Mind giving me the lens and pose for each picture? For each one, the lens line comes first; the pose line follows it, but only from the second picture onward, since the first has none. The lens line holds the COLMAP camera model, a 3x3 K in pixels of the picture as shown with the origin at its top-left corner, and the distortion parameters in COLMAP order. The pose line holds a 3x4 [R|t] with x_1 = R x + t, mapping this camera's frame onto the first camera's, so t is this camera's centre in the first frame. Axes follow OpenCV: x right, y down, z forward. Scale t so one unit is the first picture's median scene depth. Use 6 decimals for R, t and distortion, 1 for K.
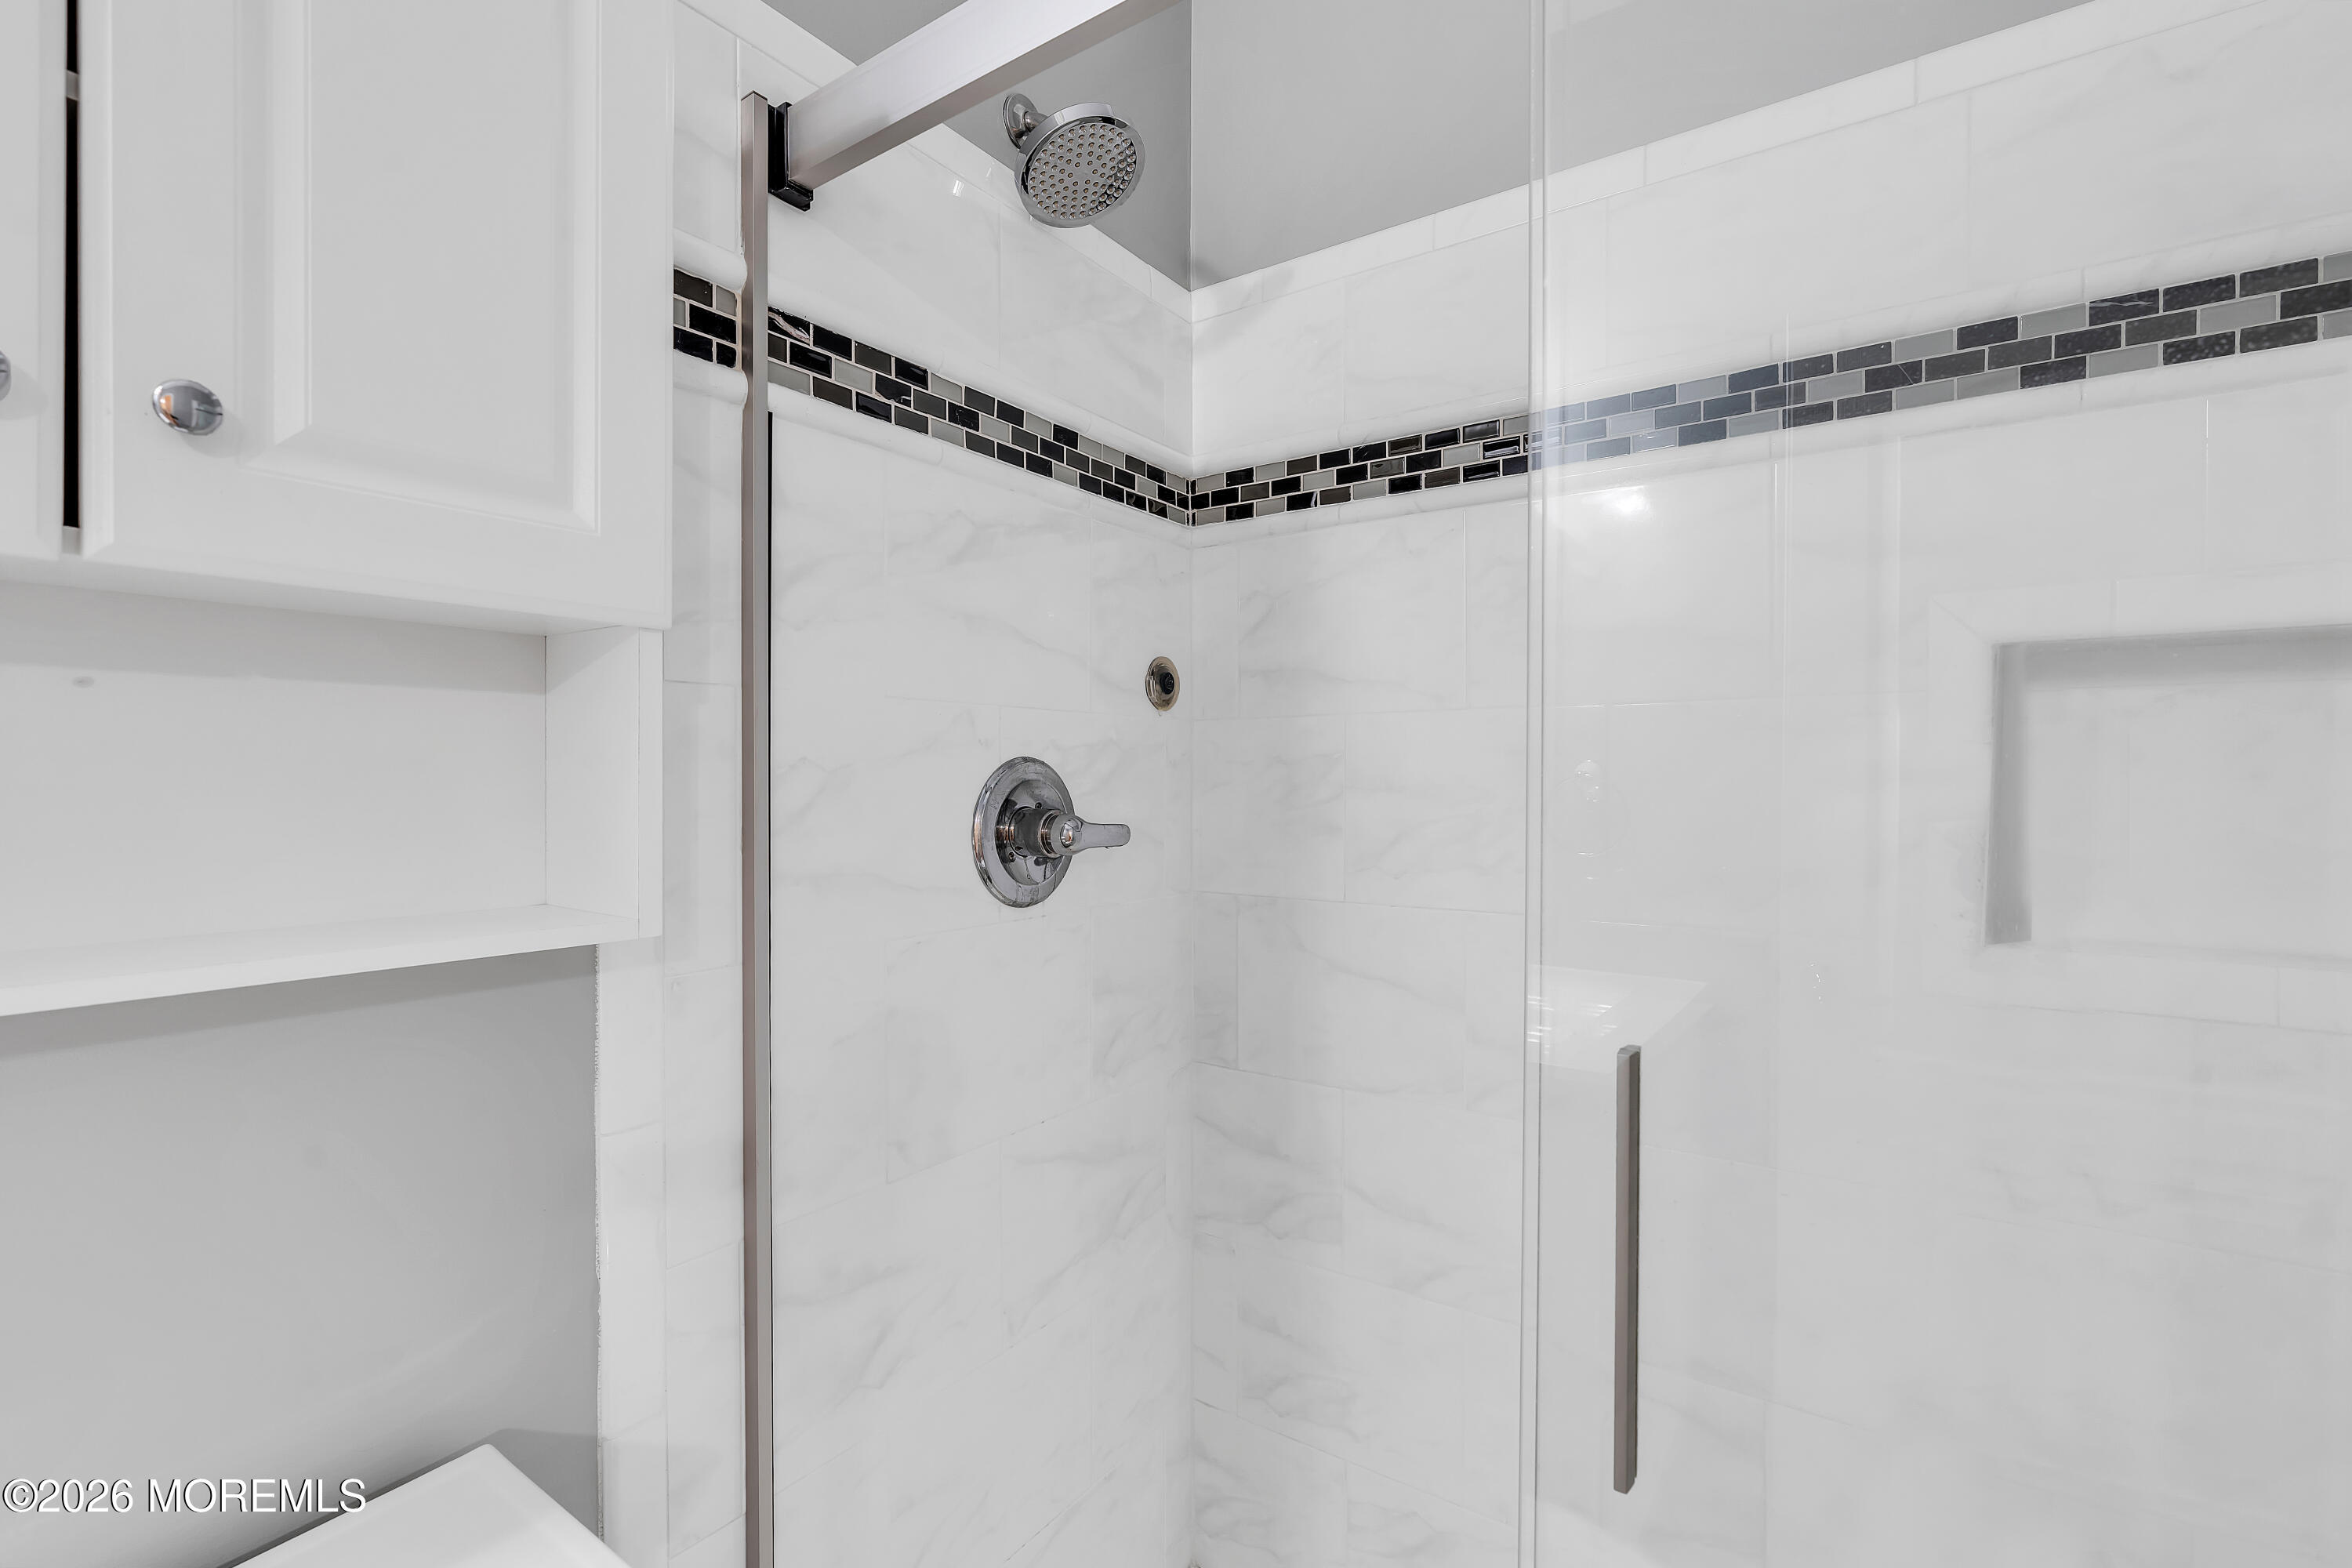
lens RADIAL K [[1058.2, 0, 1169.2], [0, 1058.2, 778.6], [0, 0, 1]] dist [-0.009618, 0.003178]
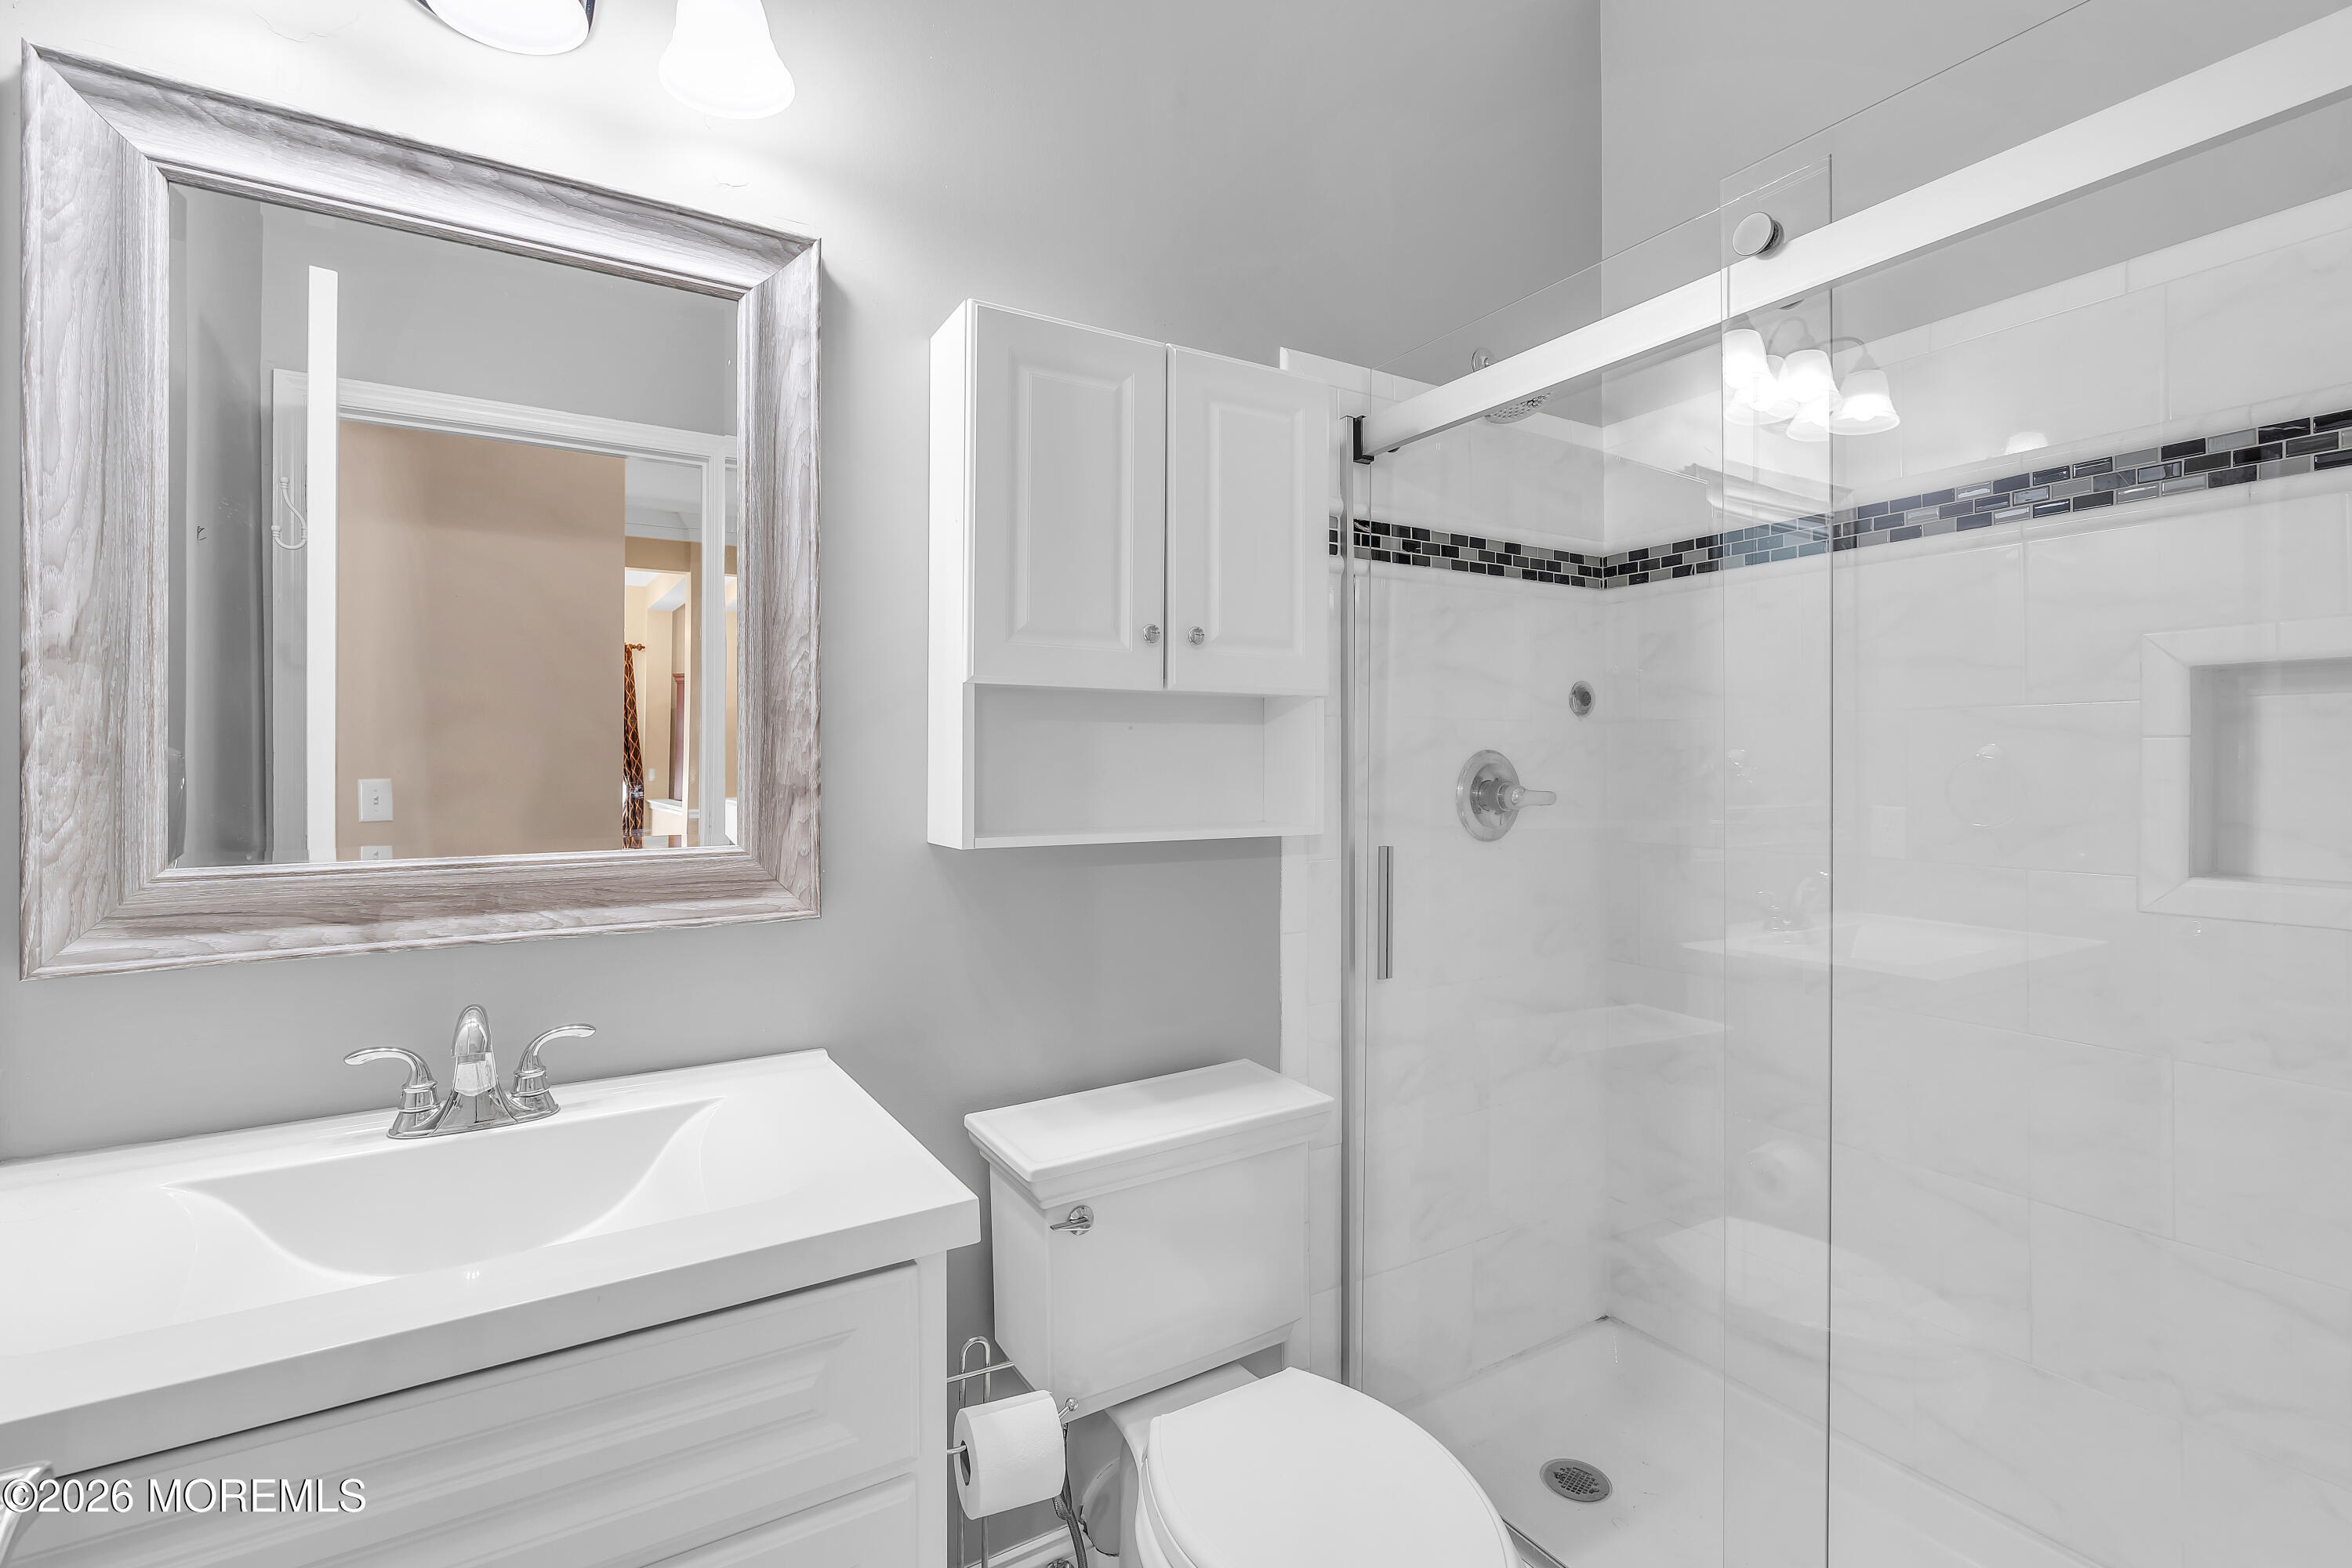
lens RADIAL K [[1043.3, 0, 1175.4], [0, 1043.3, 757.1], [0, 0, 1]] dist [0.000318, 0.000837]
pose [[0.914934, -0.005587, -0.403565, 0.077080], [0.002715, 0.999967, -0.007687, 0.002169], [0.403594, 0.005937, 0.914919, -0.708969]]
